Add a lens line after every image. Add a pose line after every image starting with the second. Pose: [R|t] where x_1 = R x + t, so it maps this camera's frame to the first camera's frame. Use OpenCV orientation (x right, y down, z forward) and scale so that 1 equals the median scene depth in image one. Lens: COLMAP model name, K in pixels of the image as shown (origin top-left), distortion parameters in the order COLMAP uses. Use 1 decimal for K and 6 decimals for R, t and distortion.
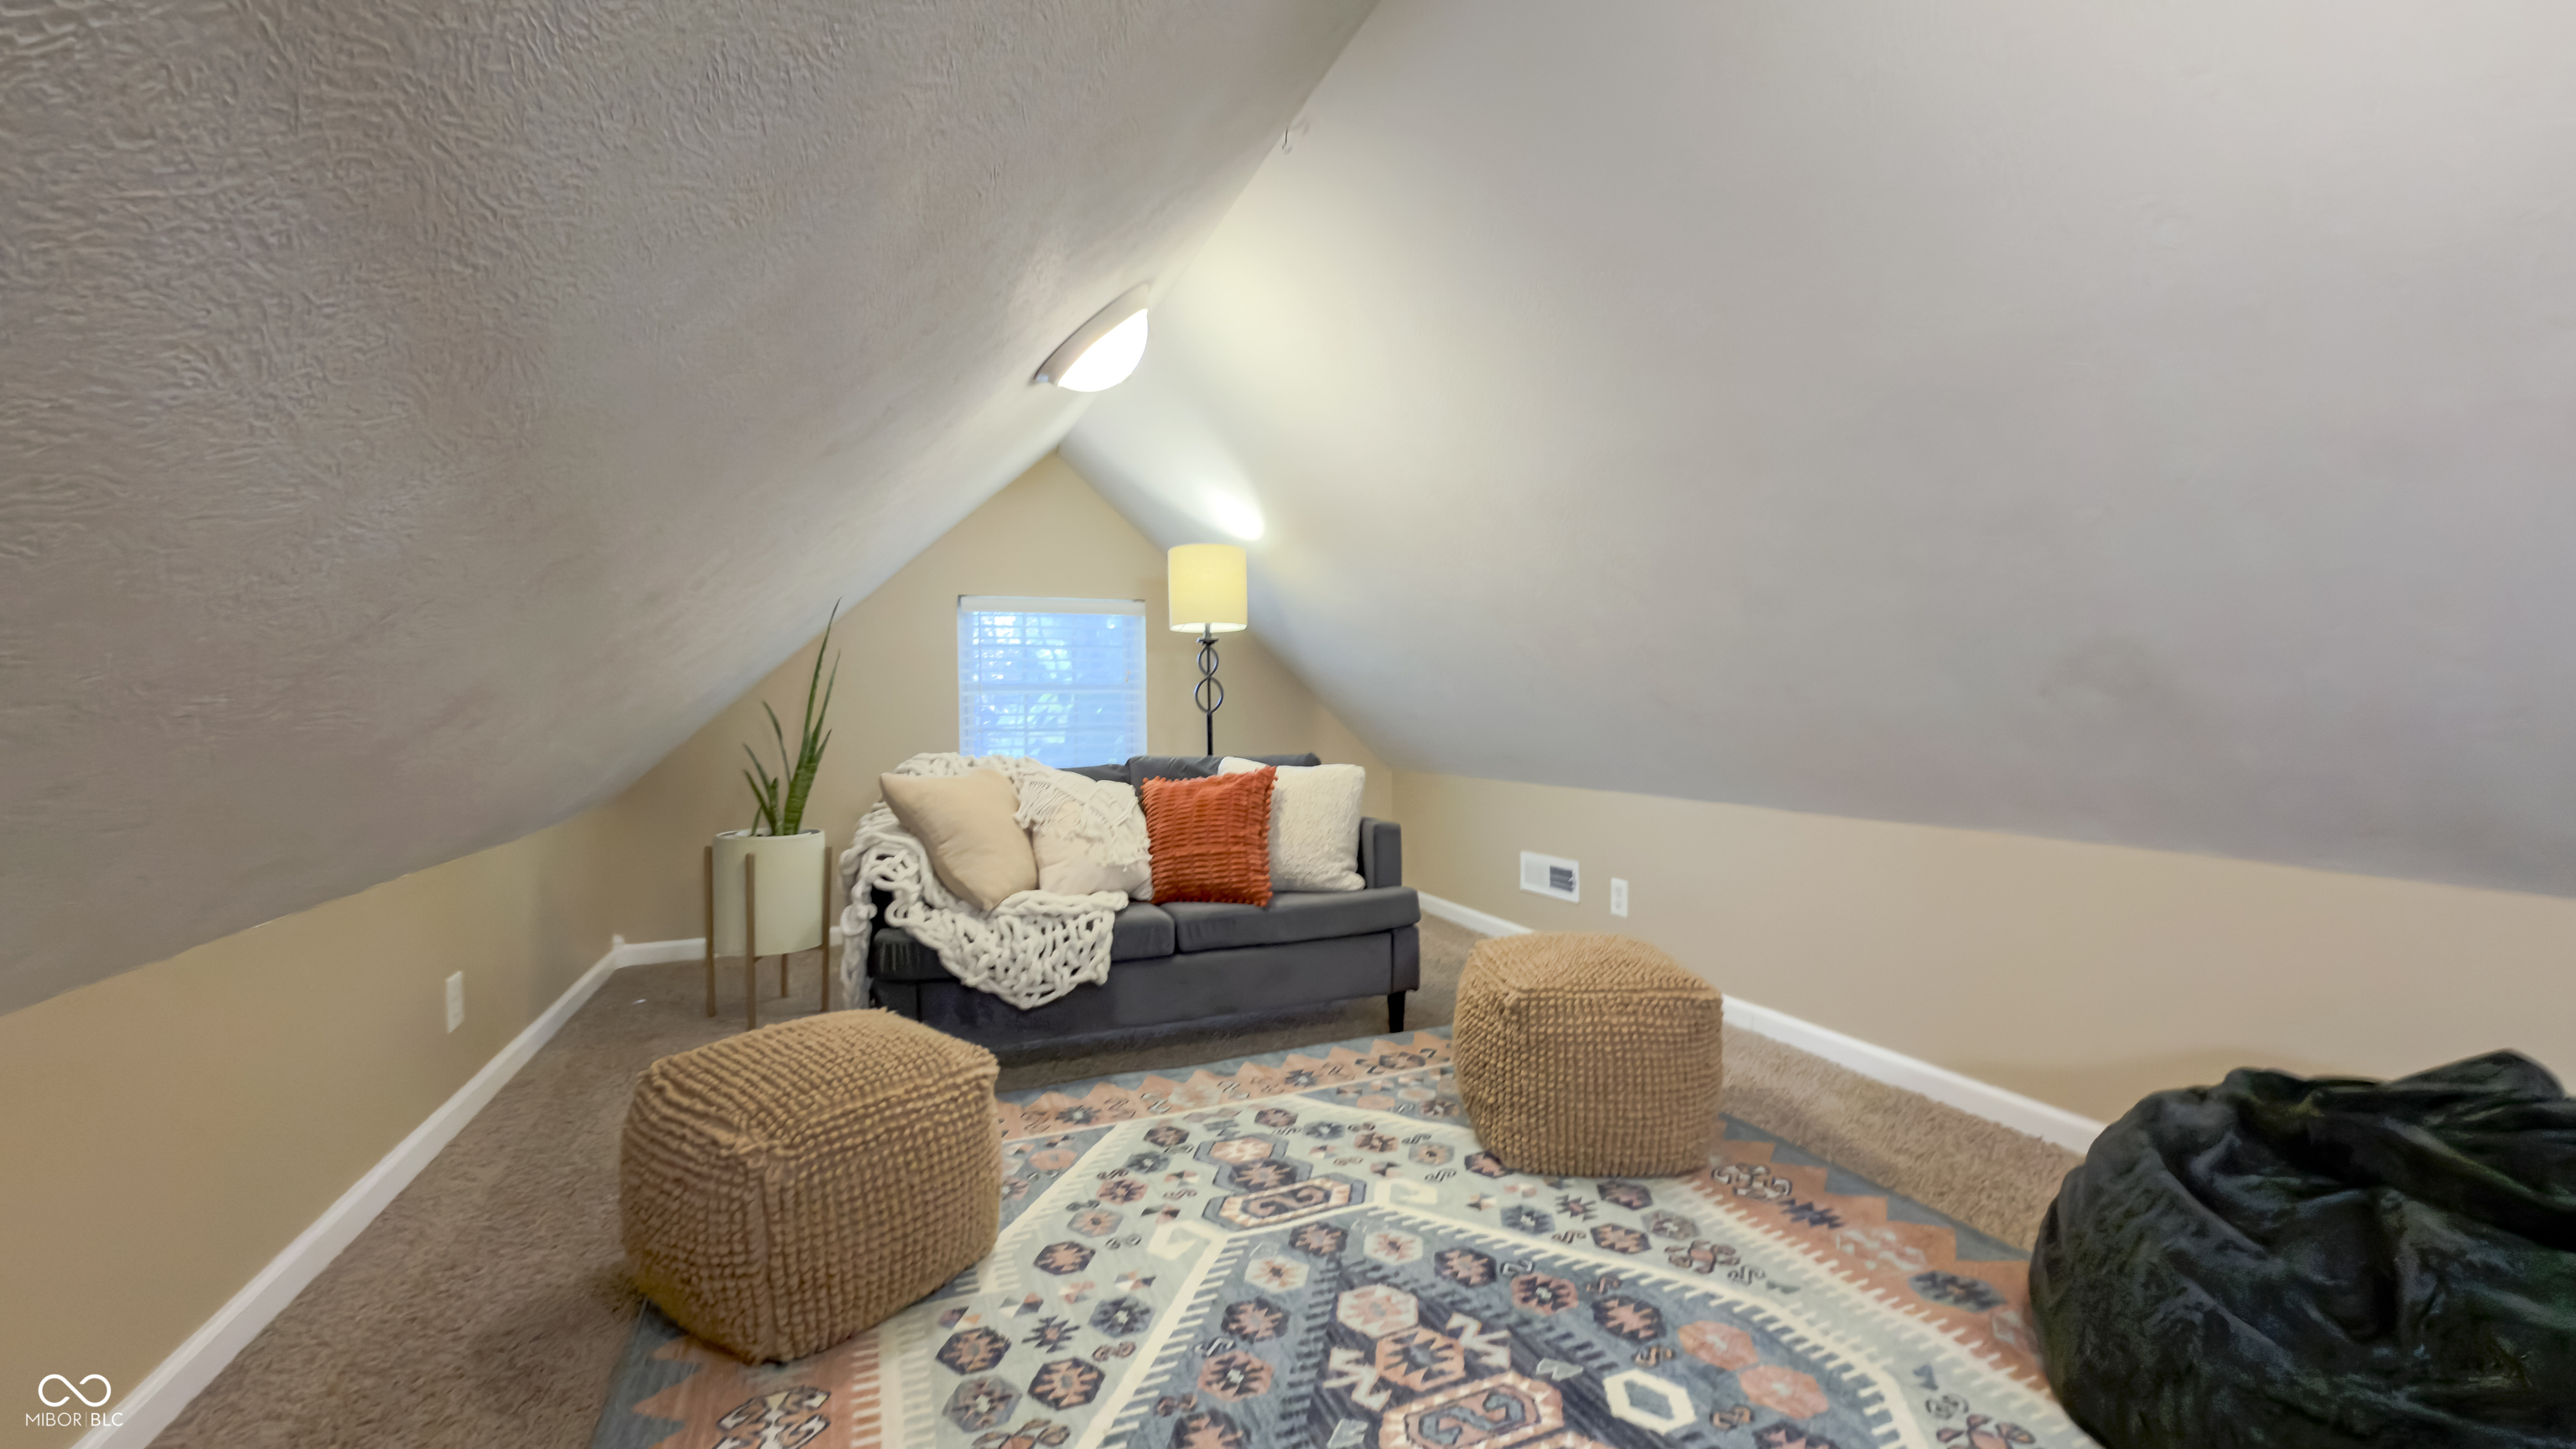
lens RADIAL K [[1040.9, 0, 1276.6], [0, 1040.9, 711.4], [0, 0, 1]] dist [0.001216, -0.001016]
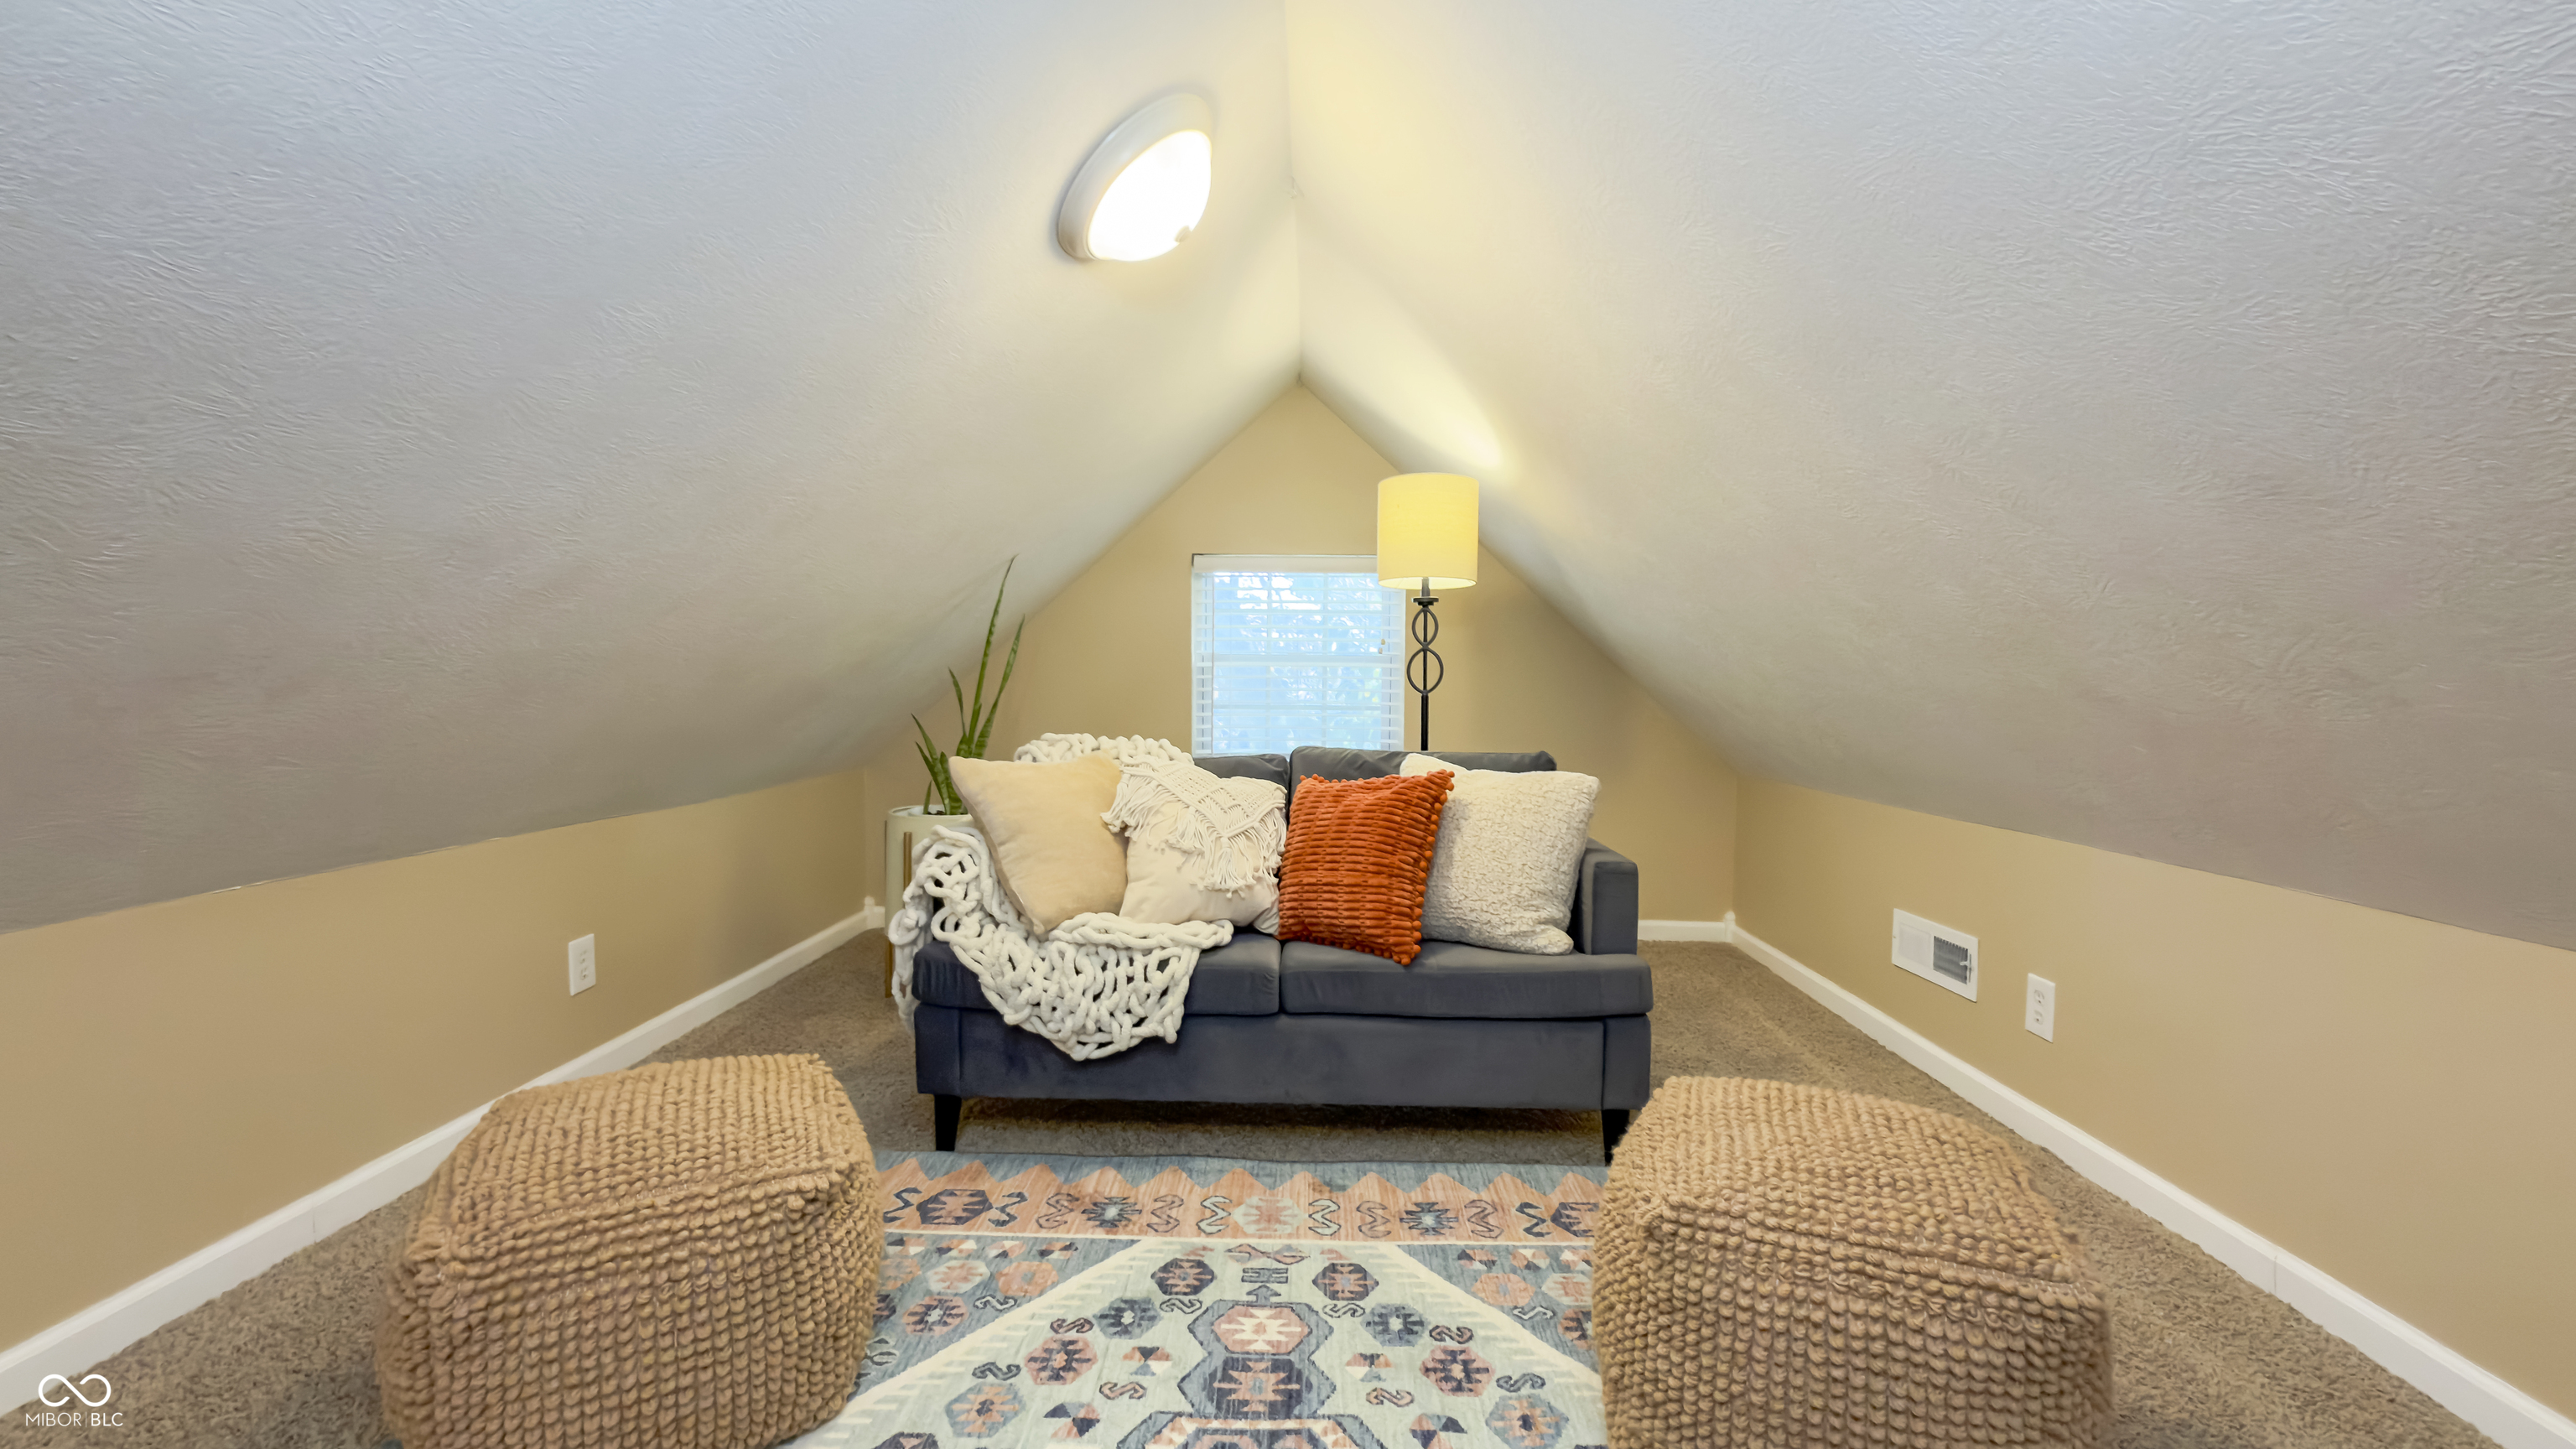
lens RADIAL K [[1040.9, 0, 1291.1], [0, 1040.9, 724.1], [0, 0, 1]] dist [0.001216, -0.001016]
pose [[0.915817, 0.042864, -0.399301, 0.224671], [-0.025726, 0.998507, 0.048185, -0.015842], [0.400770, -0.033856, 0.915553, 0.349180]]
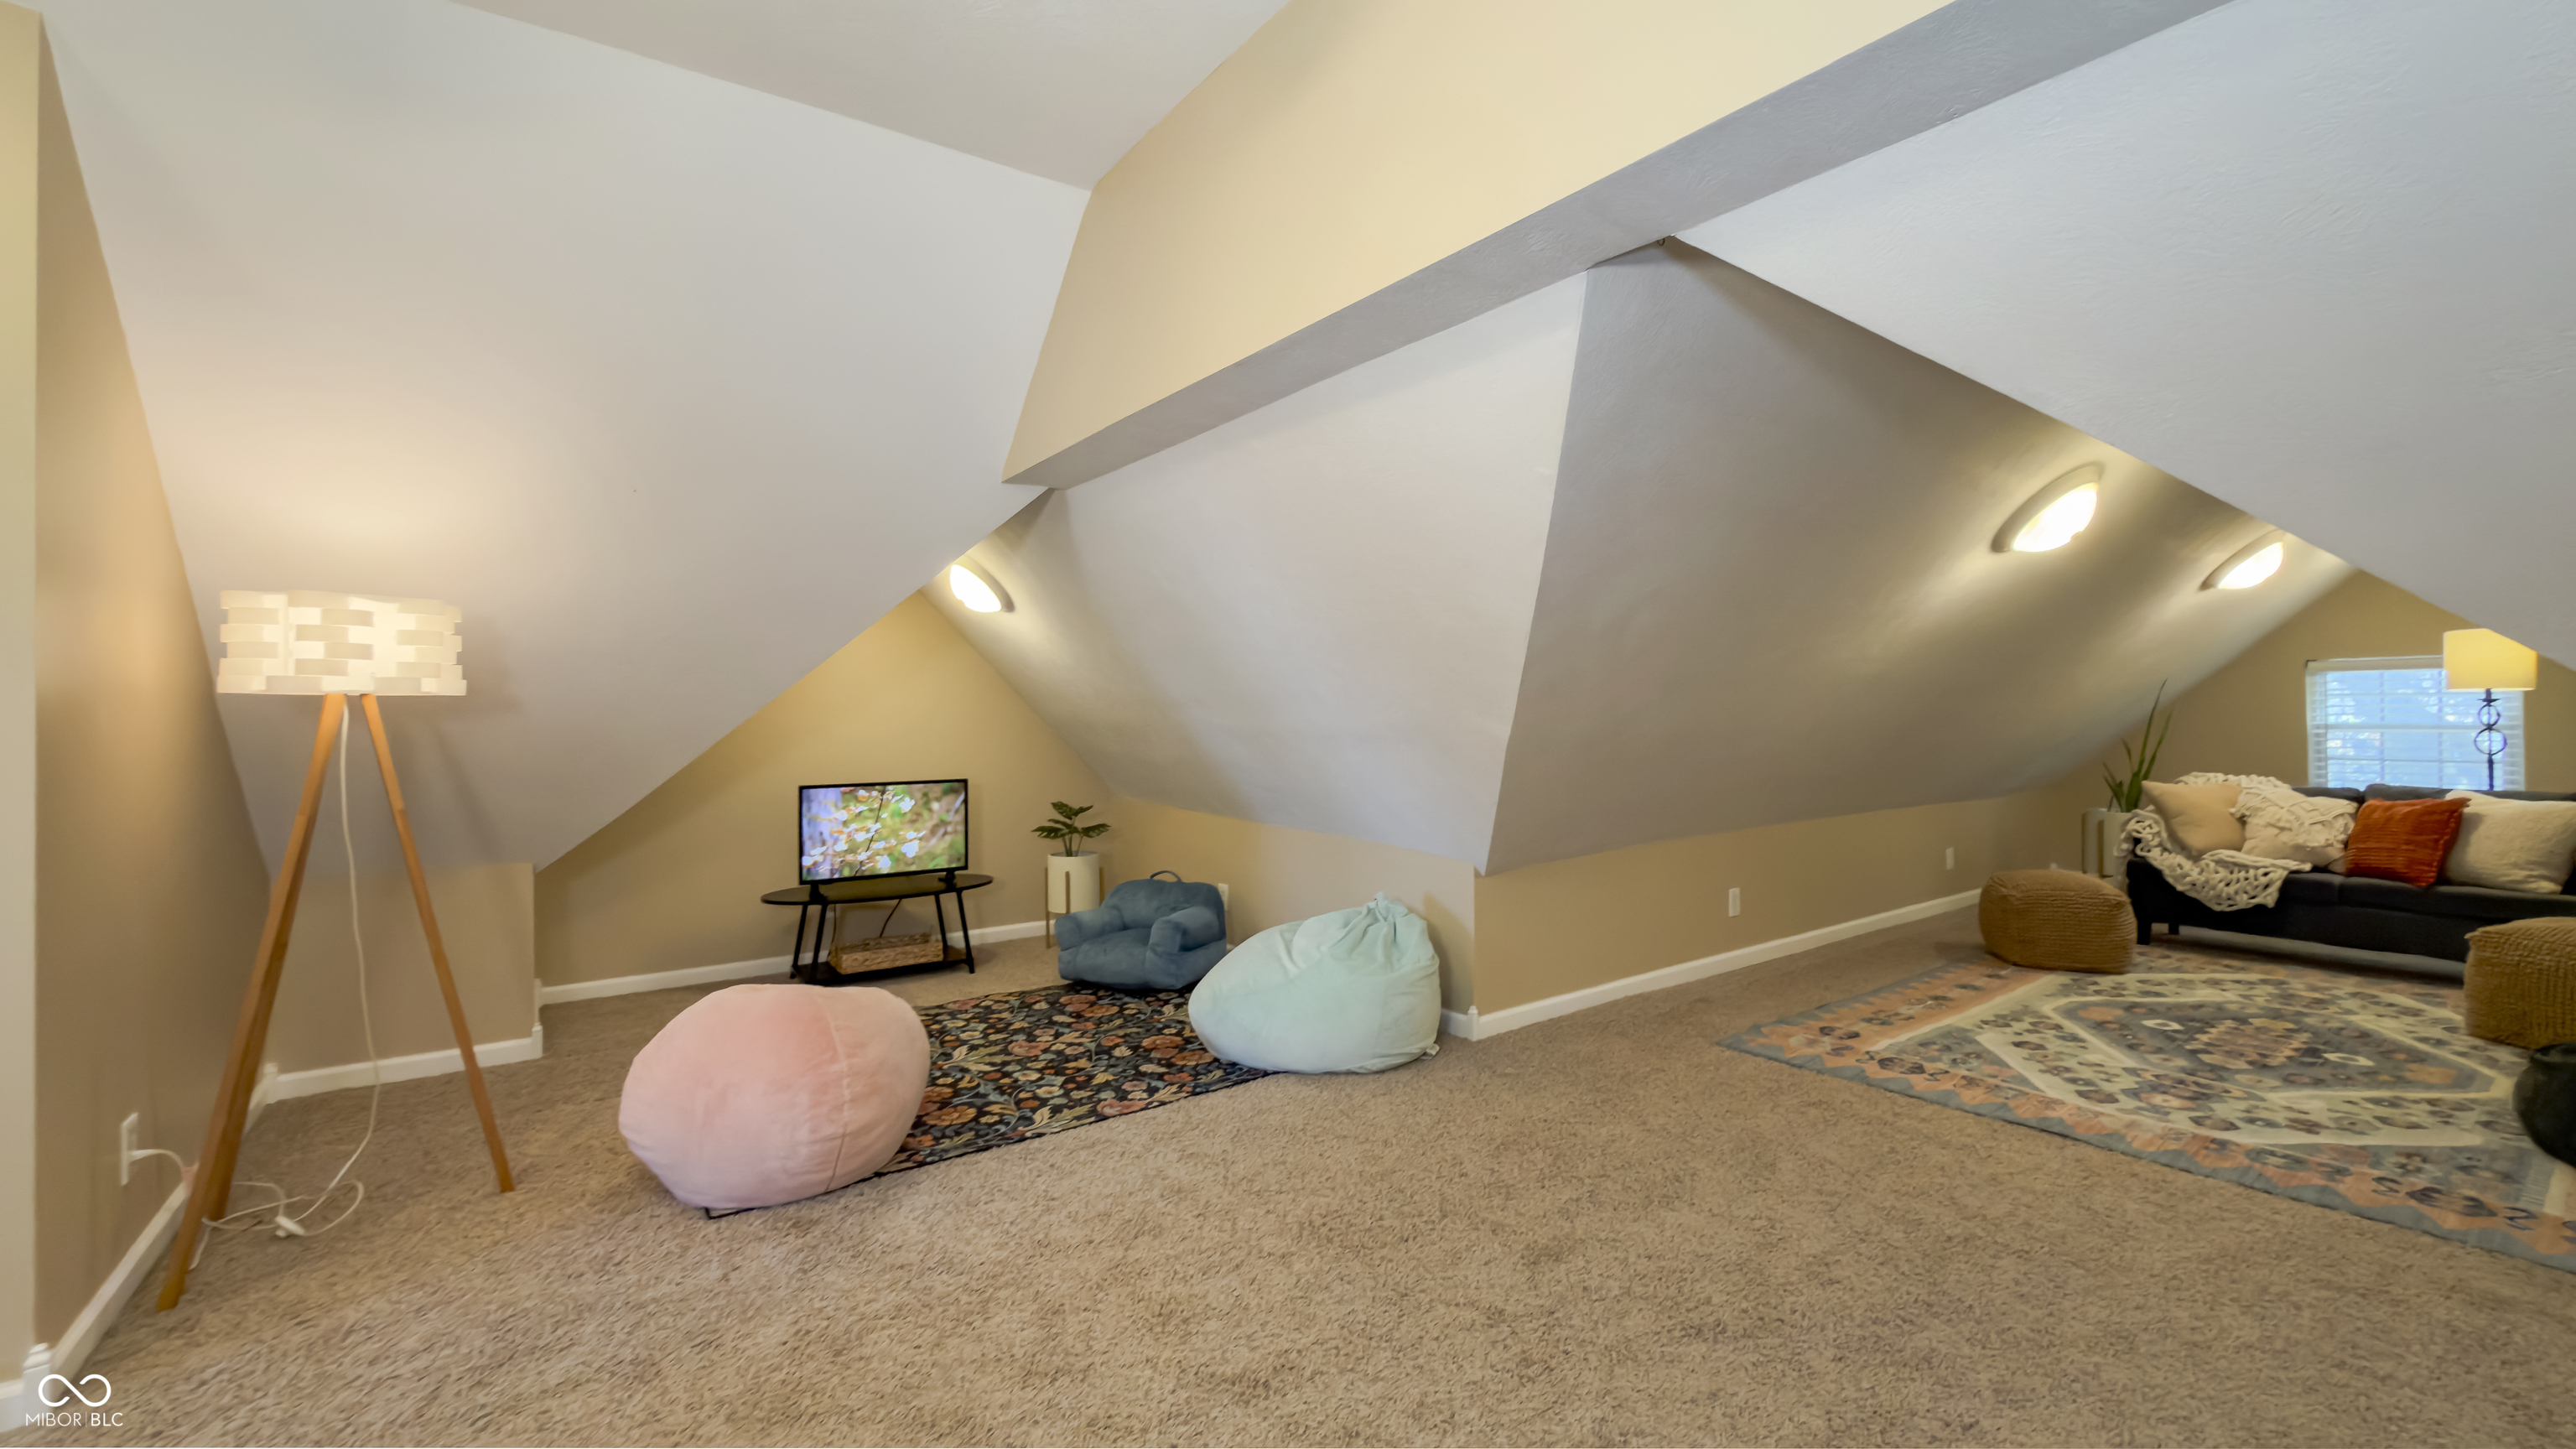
lens RADIAL K [[1040.9, 0, 1279.2], [0, 1040.9, 723.4], [0, 0, 1]] dist [0.001216, -0.001016]
pose [[0.243857, 0.021575, -0.969571, 1.193798], [-0.001286, 0.999759, 0.021923, -0.094397], [0.969810, -0.004099, 0.243826, -1.129876]]
